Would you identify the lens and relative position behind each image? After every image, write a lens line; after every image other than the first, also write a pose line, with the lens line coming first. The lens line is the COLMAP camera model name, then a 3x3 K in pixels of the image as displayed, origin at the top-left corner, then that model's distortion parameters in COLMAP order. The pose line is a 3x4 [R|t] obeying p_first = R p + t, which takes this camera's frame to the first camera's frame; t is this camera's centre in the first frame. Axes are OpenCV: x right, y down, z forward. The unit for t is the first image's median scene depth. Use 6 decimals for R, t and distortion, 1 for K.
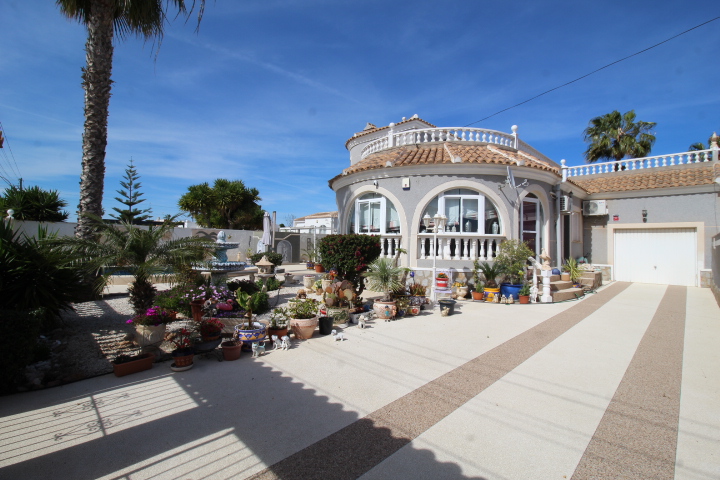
lens RADIAL K [[334.4, 0, 368.7], [0, 334.4, 231.8], [0, 0, 1]] dist [-0.006449, -0.009149]
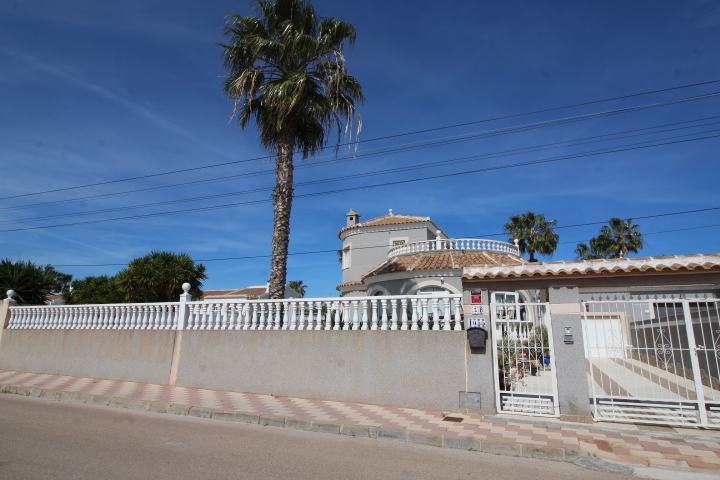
lens RADIAL K [[437.4, 0, 341.3], [0, 437.4, 229.6], [0, 0, 1]] dist [0.002160, -0.000208]
pose [[0.940493, 0.070520, 0.332416, -1.076295], [-0.006577, 0.981824, -0.189679, -0.015794], [-0.339750, 0.176205, 0.923862, -0.537015]]
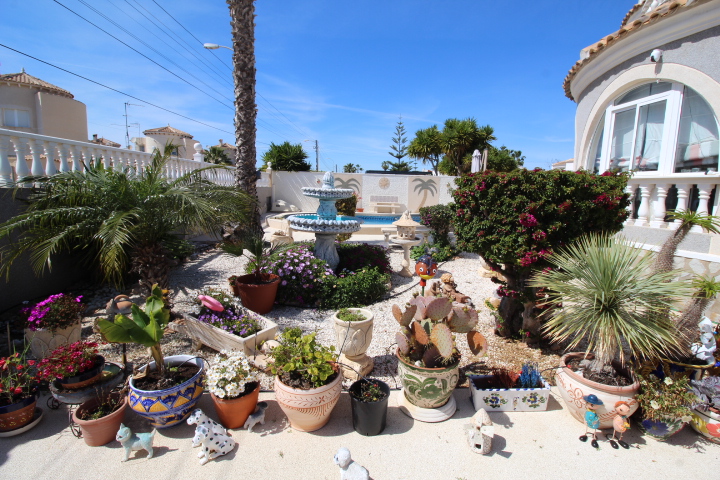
lens RADIAL K [[334.4, 0, 366.5], [0, 334.4, 233.8], [0, 0, 1]] dist [-0.006449, -0.009149]
pose [[0.728831, 0.097436, -0.677726, 0.068430], [0.008723, 0.988421, 0.151485, 0.017039], [0.684638, -0.116319, 0.719542, 0.472271]]
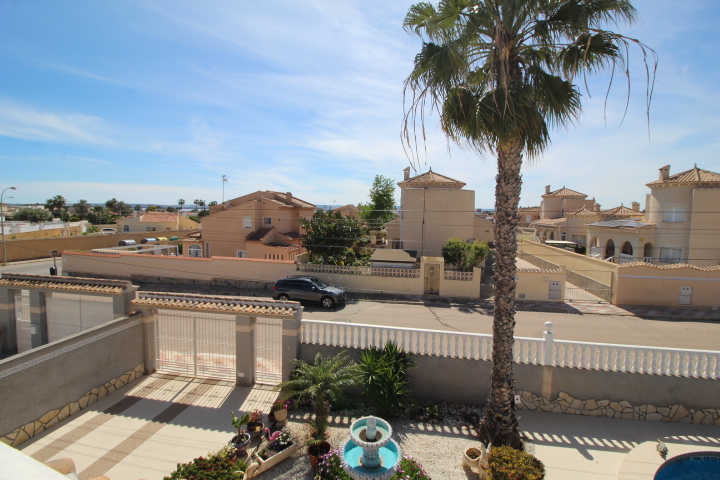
lens RADIAL K [[334.4, 0, 362.1], [0, 334.4, 235.2], [0, 0, 1]] dist [-0.006449, -0.009149]
pose [[-0.830511, 0.011650, -0.556880, 0.013587], [-0.006492, 0.999511, 0.030592, -0.417477], [0.556964, 0.029022, -0.830030, 1.423143]]
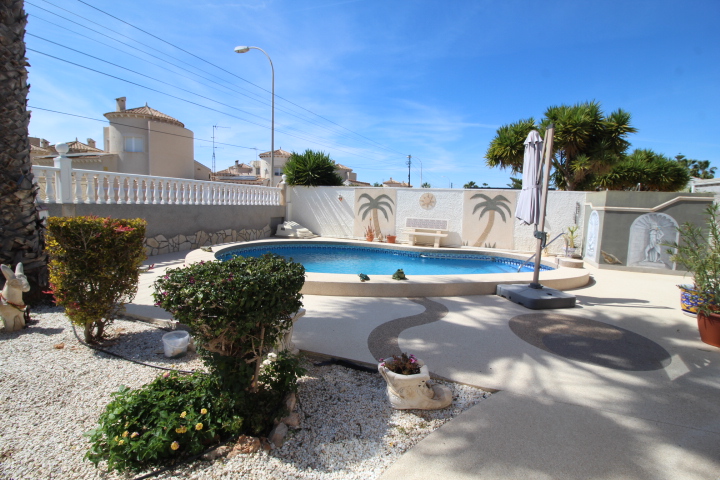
lens RADIAL K [[334.4, 0, 369.9], [0, 334.4, 234.8], [0, 0, 1]] dist [-0.006449, -0.009149]
pose [[0.423927, 0.082232, -0.901955, -0.079644], [0.005469, 0.995619, 0.093342, 0.029799], [0.905680, -0.044503, 0.421620, 1.190727]]
